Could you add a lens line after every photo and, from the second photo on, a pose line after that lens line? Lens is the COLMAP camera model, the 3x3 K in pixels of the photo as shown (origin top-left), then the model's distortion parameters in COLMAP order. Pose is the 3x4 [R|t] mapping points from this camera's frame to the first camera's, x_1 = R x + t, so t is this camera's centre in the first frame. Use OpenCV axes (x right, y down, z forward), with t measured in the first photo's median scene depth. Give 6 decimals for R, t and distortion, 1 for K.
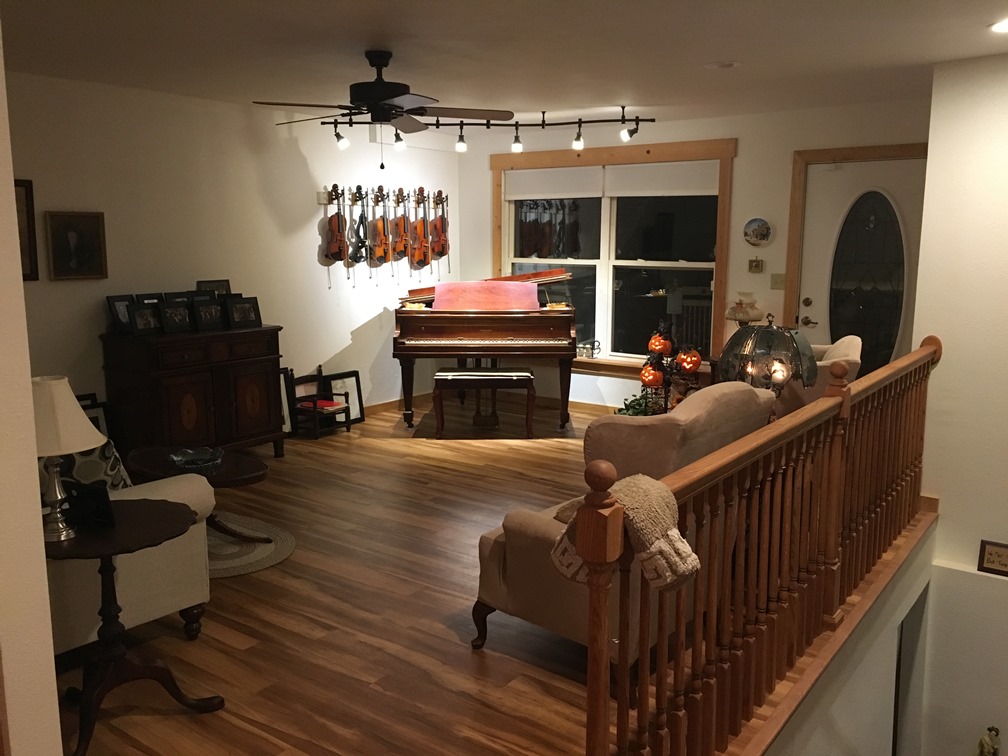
lens RADIAL K [[857.5, 0, 504.0], [0, 857.5, 378.0], [0, 0, 1]] dist [0.060922, -0.001130]
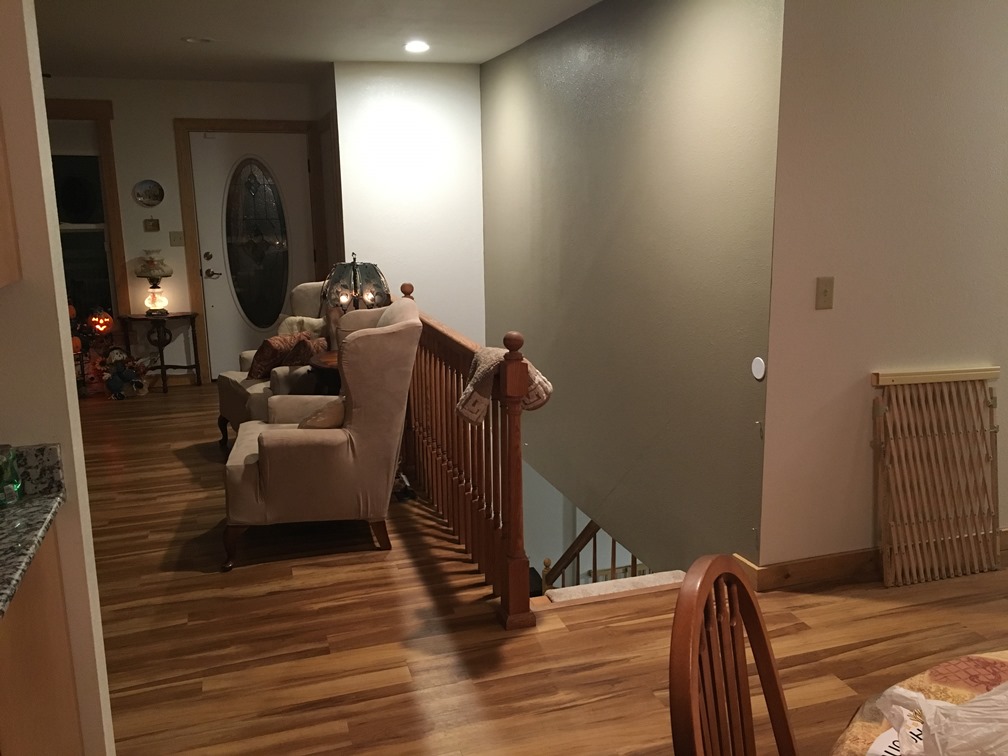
lens RADIAL K [[857.5, 0, 504.0], [0, 857.5, 378.0], [0, 0, 1]] dist [0.060922, -0.001130]
pose [[0.588926, -0.177399, 0.788477, -0.336751], [0.148401, 0.982761, 0.110267, 0.001315], [-0.794445, 0.052071, 0.605099, 0.020739]]
